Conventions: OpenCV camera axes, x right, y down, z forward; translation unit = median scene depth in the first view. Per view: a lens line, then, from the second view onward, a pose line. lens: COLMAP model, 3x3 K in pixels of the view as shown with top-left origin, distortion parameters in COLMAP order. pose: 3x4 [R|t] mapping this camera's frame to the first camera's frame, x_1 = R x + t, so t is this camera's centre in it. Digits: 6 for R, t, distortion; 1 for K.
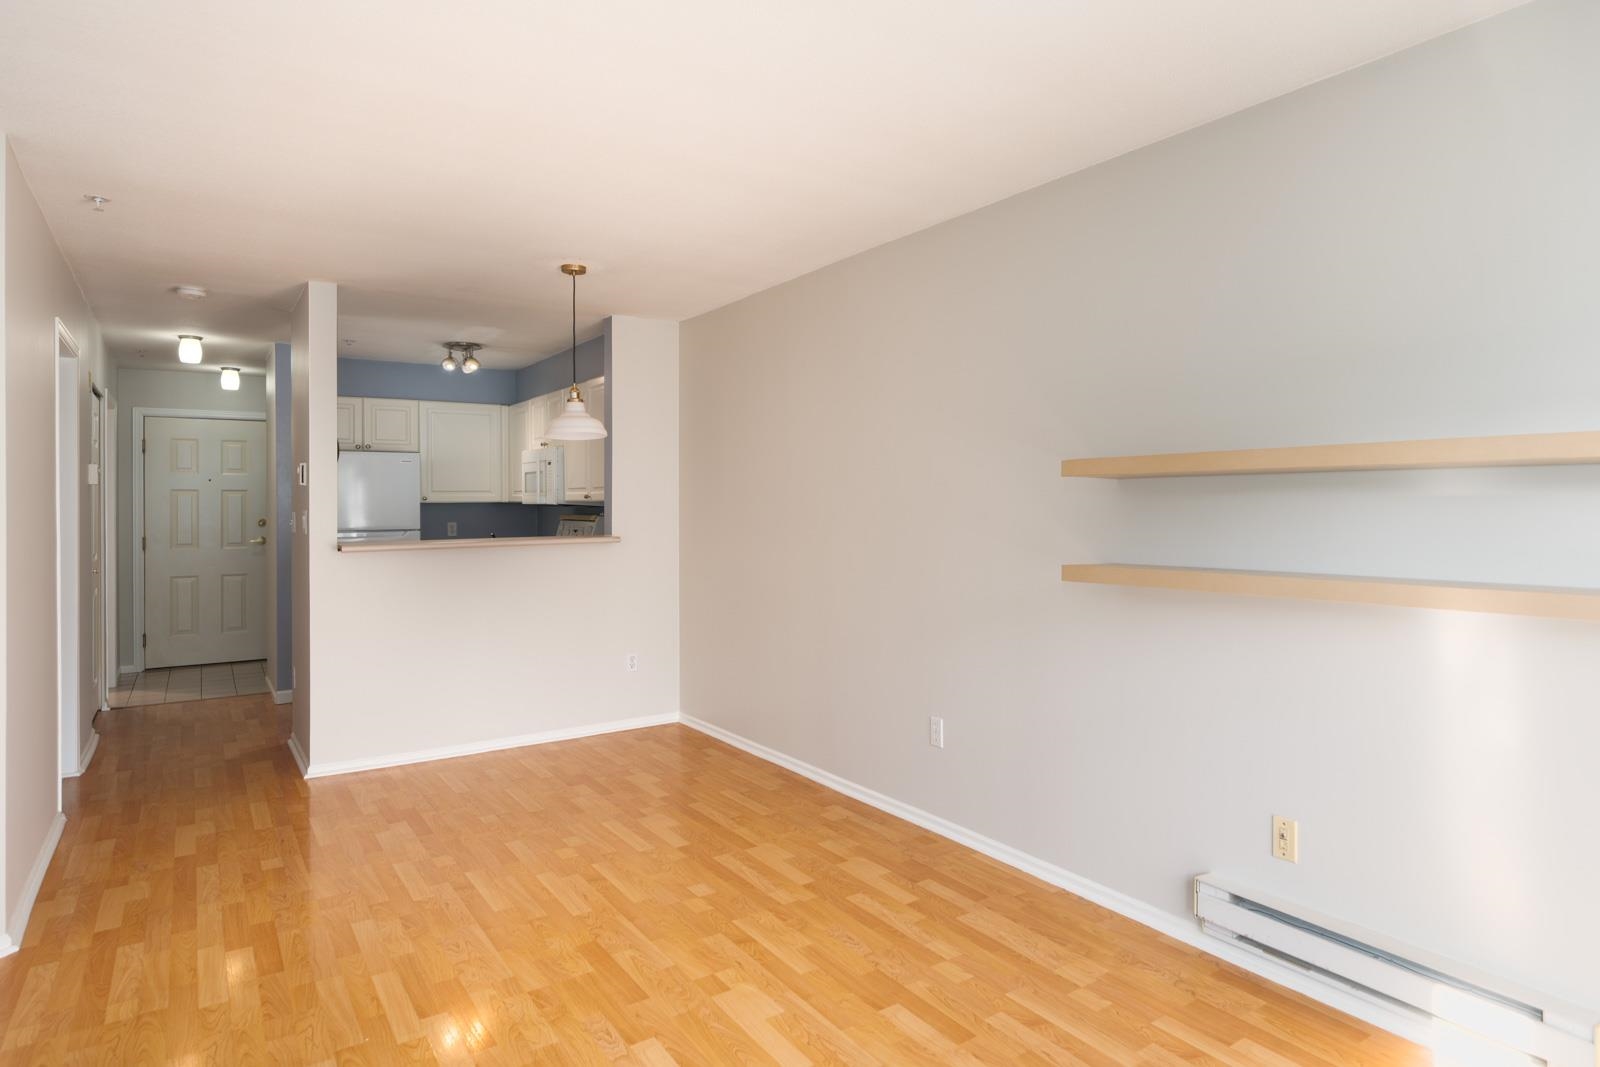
lens RADIAL K [[881.0, 0, 848.1], [0, 881.0, 508.1], [0, 0, 1]] dist [-0.001093, 0.000506]
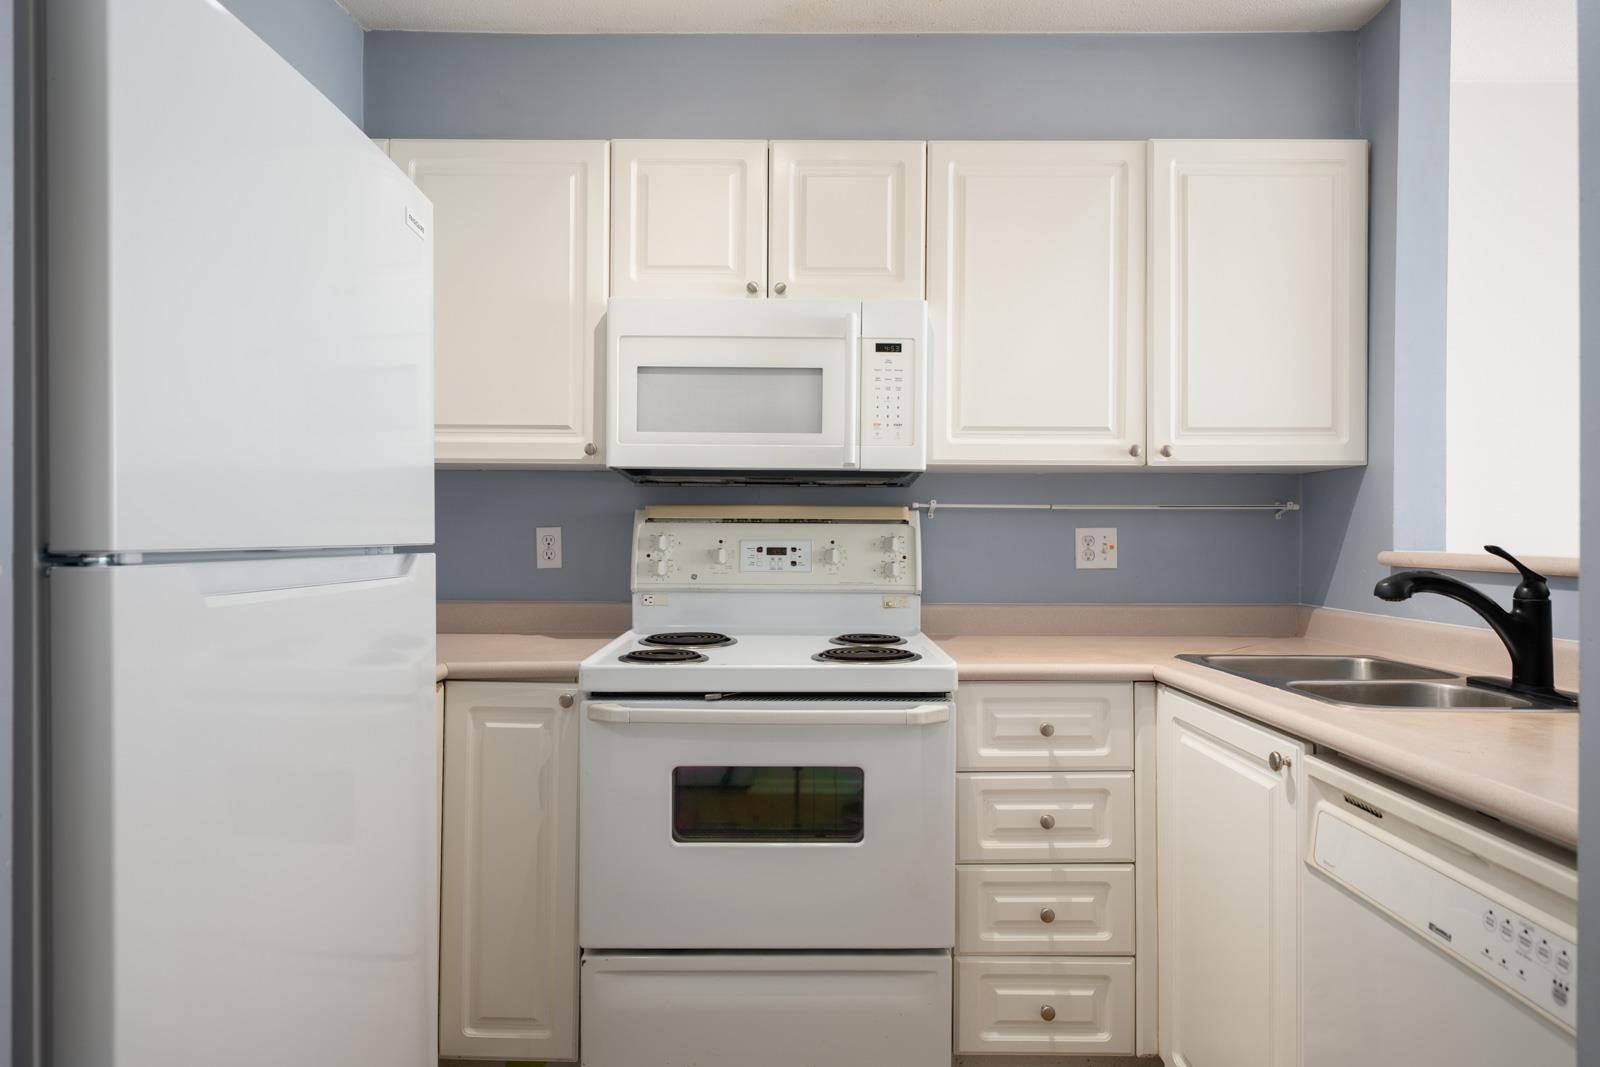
lens RADIAL K [[901.8, 0, 820.6], [0, 901.8, 537.0], [0, 0, 1]] dist [-0.000103, -0.001471]
pose [[0.609046, 0.003549, 0.793127, -0.766873], [-0.003477, 0.999992, -0.001805, 0.026837], [-0.793127, -0.001659, 0.609054, 0.992011]]
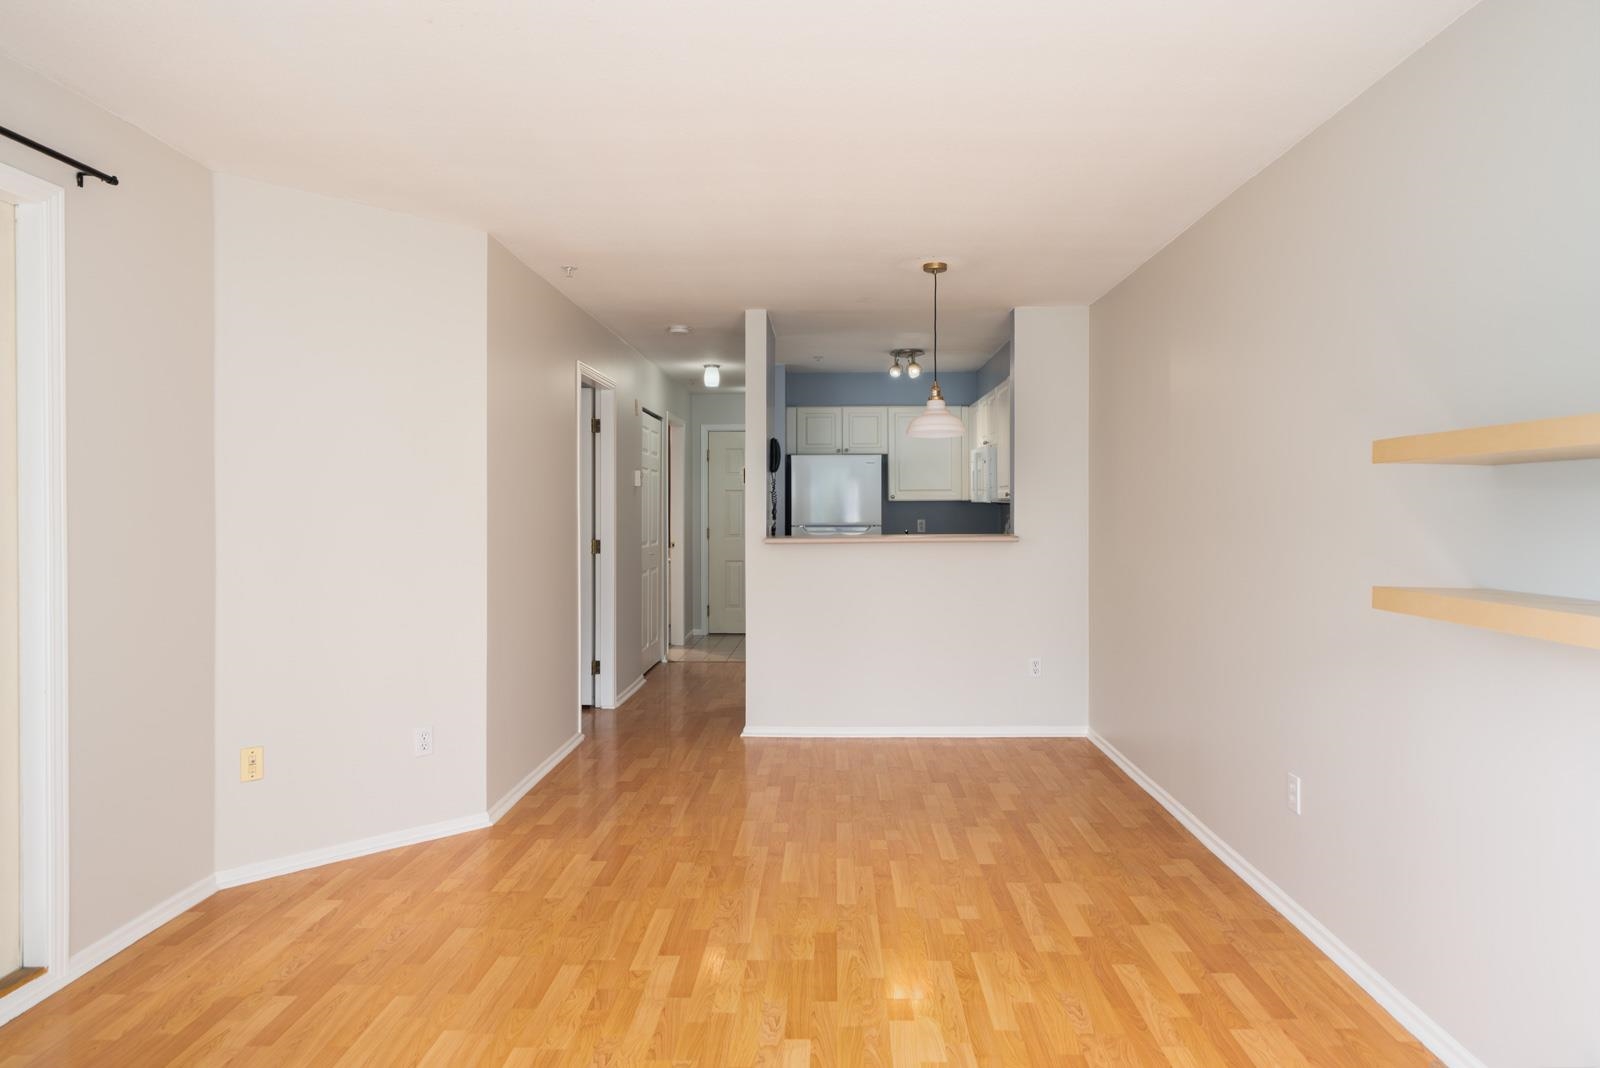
lens RADIAL K [[911.7, 0, 851.9], [0, 911.7, 510.6], [0, 0, 1]] dist [-0.001870, -0.000430]
pose [[0.821696, 0.006562, -0.569888, 0.157140], [-0.004228, 0.999976, 0.005418, 0.000242], [0.569910, -0.002043, 0.821704, 0.073463]]
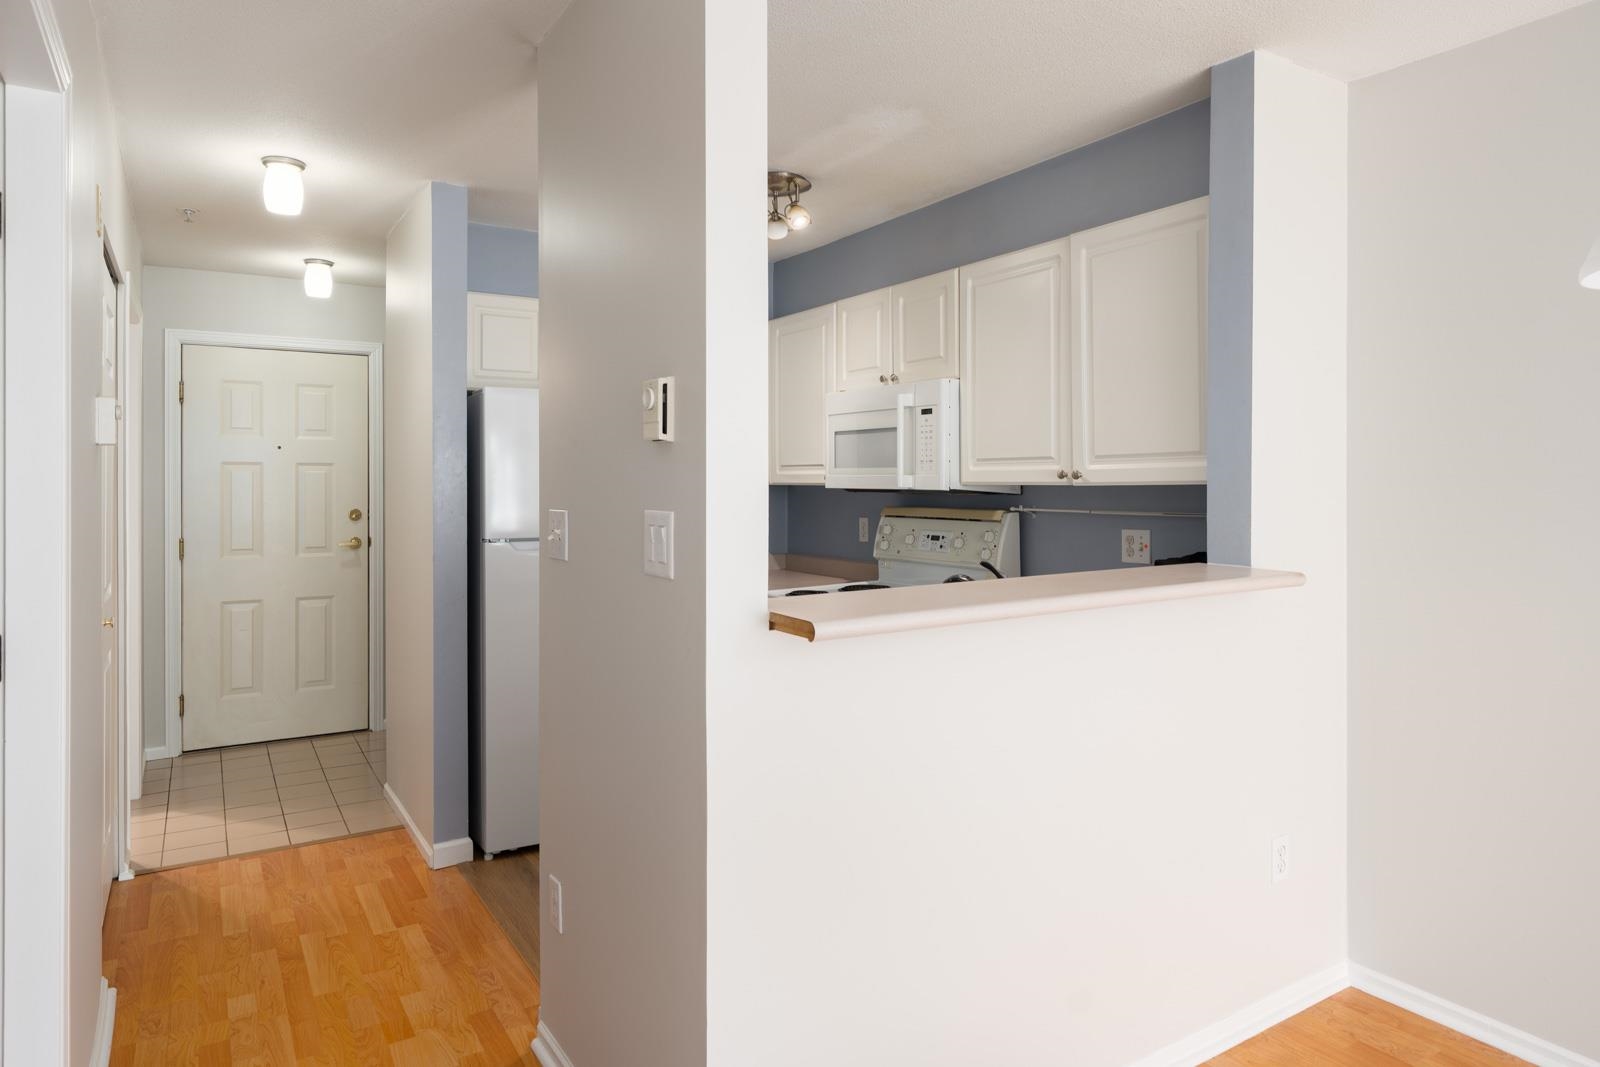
lens RADIAL K [[957.0, 0, 806.8], [0, 957.0, 491.1], [0, 0, 1]] dist [-0.001137, -0.000908]
pose [[0.997177, 0.004199, -0.074969, -0.449569], [-0.003974, 0.999987, 0.003155, -0.006303], [0.074981, -0.002848, 0.997181, 0.523989]]
